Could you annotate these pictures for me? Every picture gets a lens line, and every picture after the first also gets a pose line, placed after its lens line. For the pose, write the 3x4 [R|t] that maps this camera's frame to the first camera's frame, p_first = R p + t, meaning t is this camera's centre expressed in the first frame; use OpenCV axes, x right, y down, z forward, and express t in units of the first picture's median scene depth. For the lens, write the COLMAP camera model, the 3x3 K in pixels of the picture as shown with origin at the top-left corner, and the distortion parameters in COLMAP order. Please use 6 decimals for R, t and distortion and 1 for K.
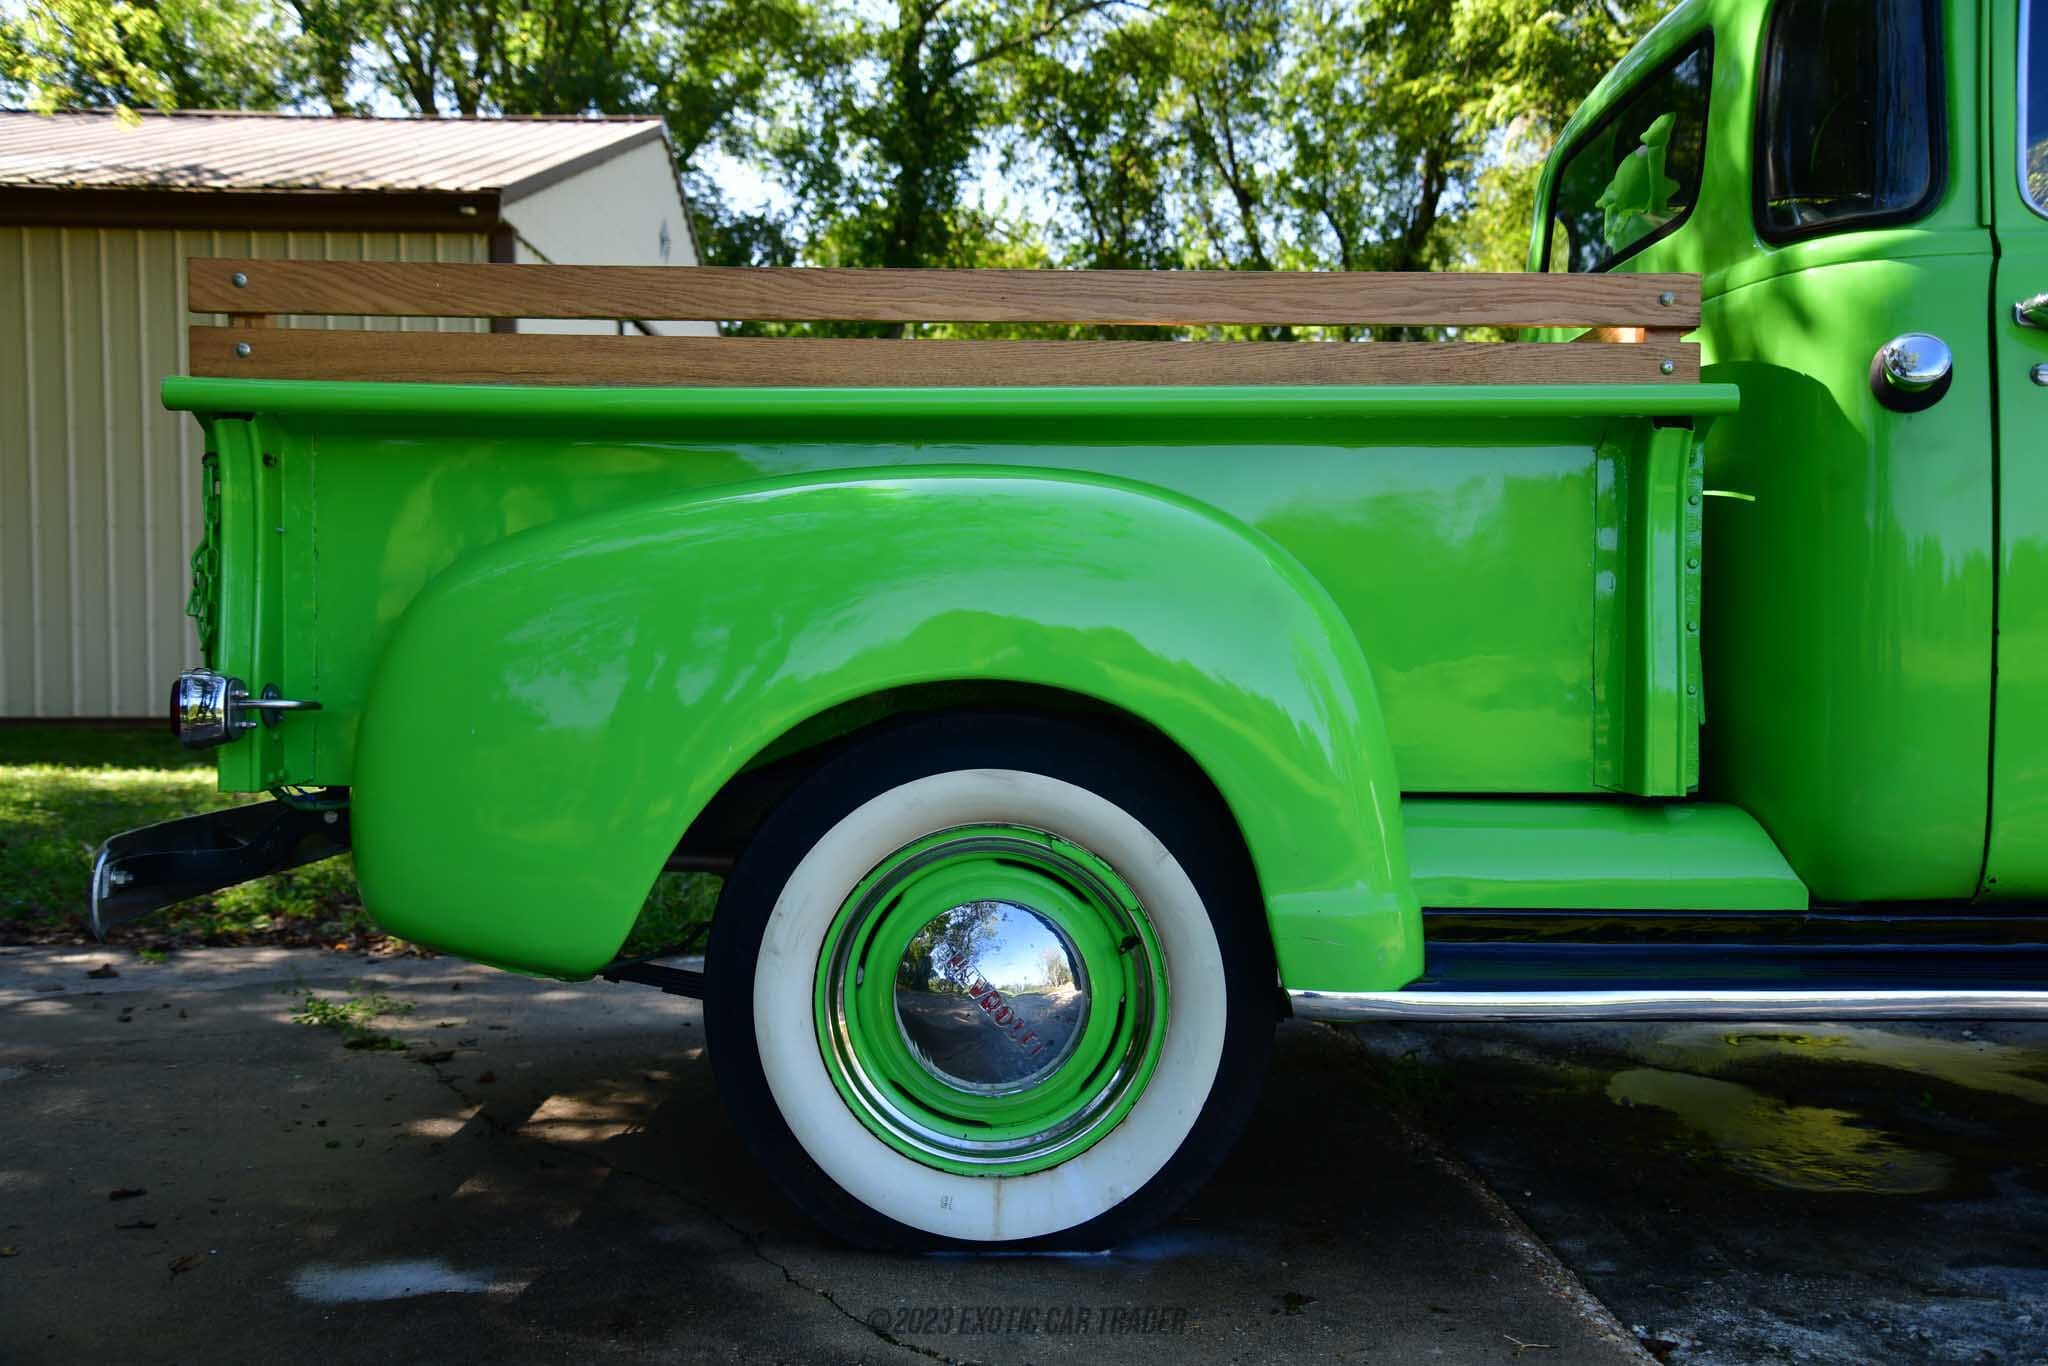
lens RADIAL K [[1845.1, 0, 1026.2], [0, 1845.1, 690.4], [0, 0, 1]] dist [0.004347, 0.009470]
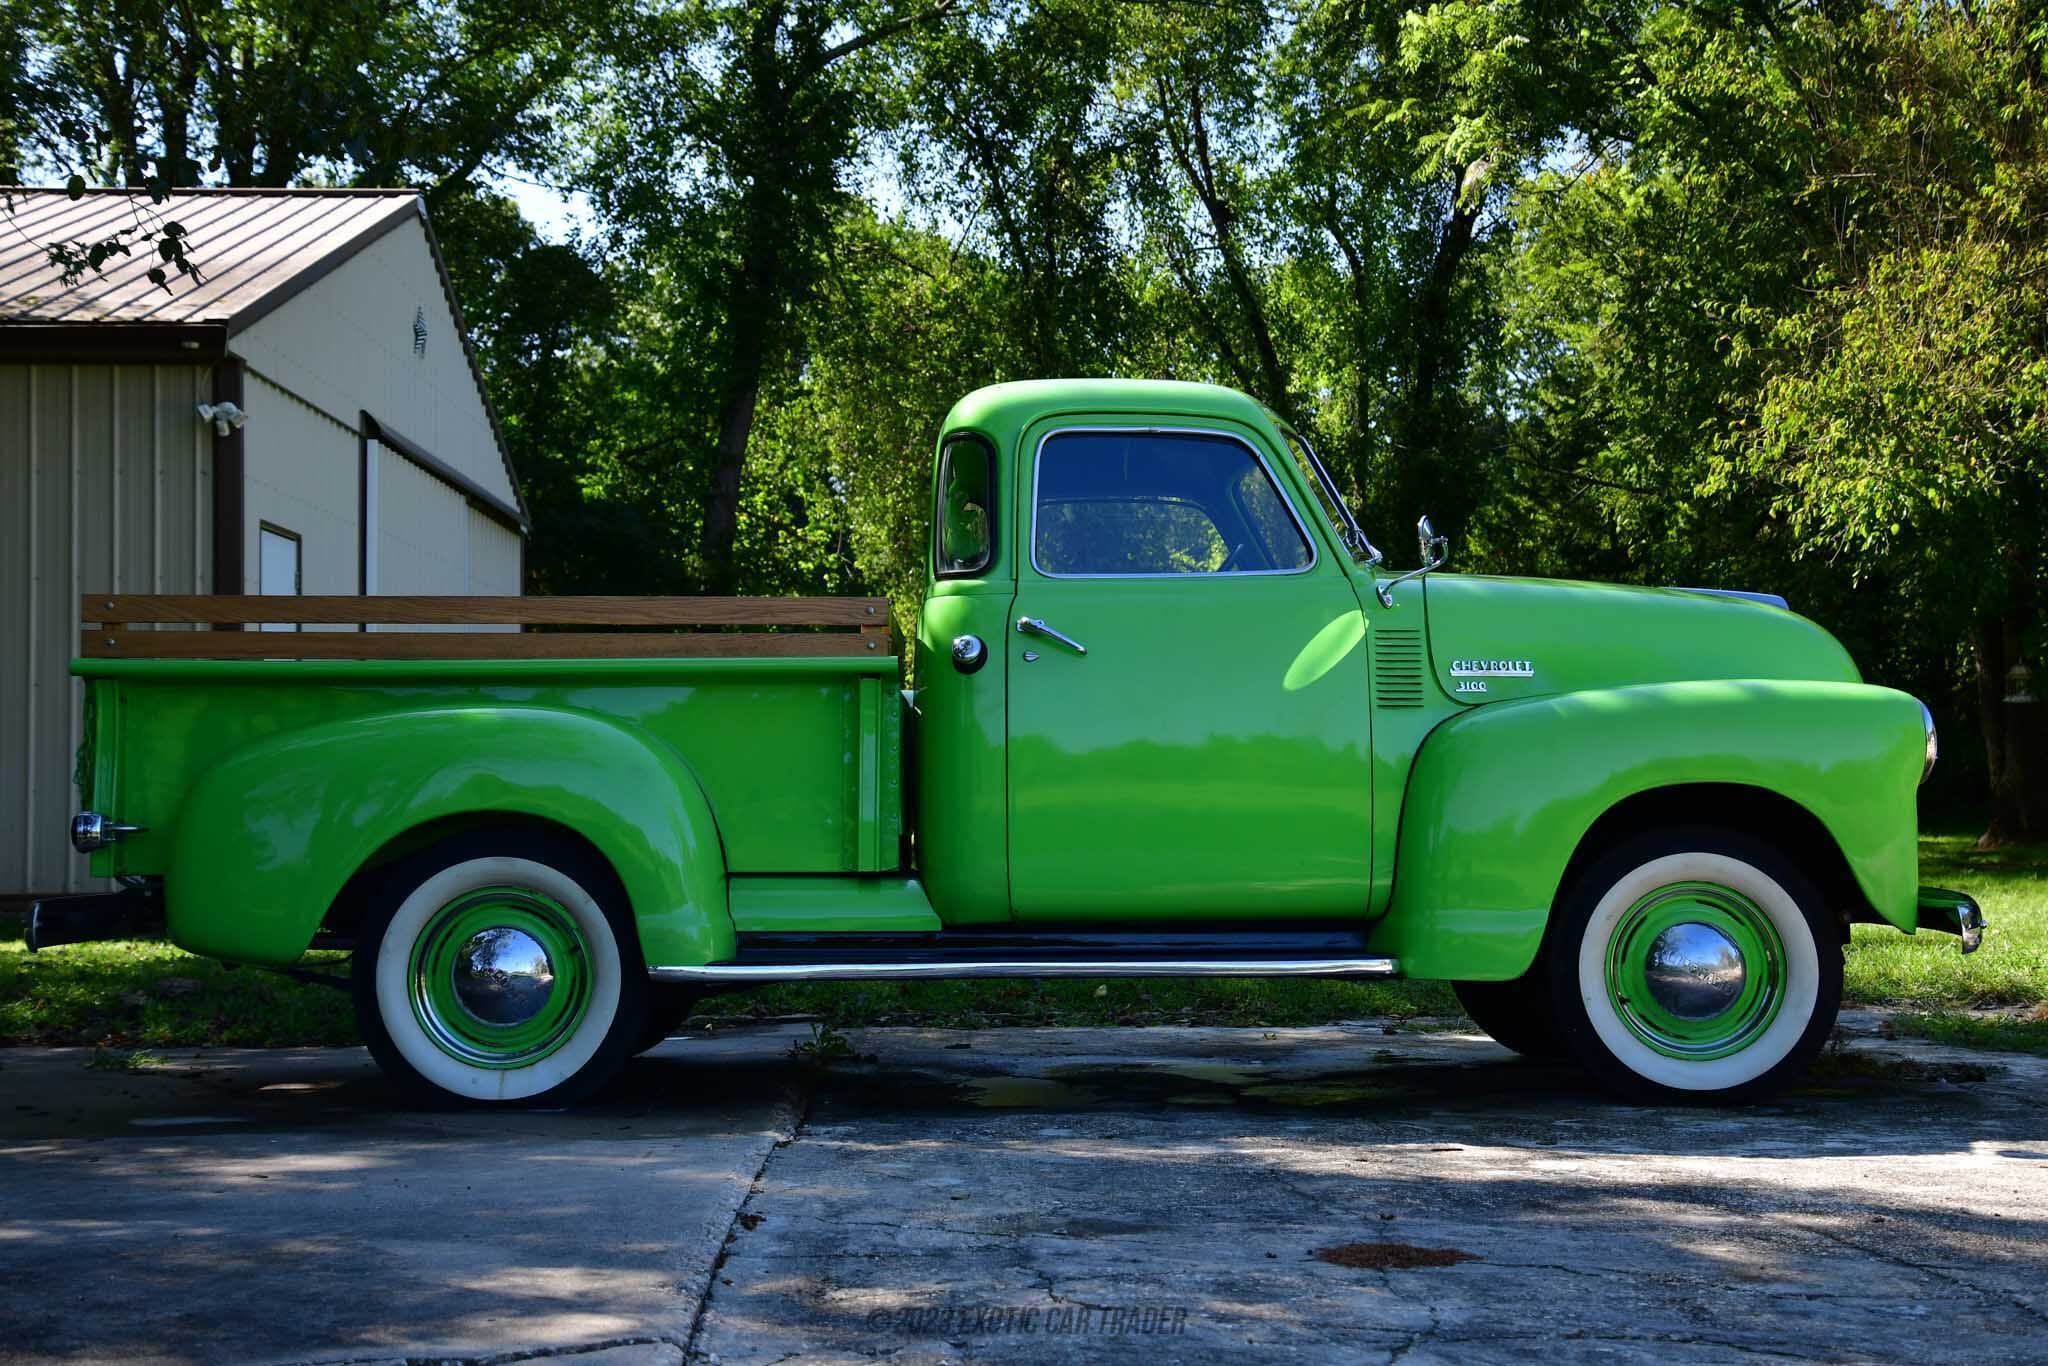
lens RADIAL K [[2511.3, 0, 1031.1], [0, 2511.3, 672.5], [0, 0, 1]] dist [0.092279, 0.000000]
pose [[0.999302, -0.006279, 0.036838, 0.031299], [0.009136, 0.996919, -0.077908, 0.004257], [-0.036236, 0.078190, 0.996280, -0.119728]]
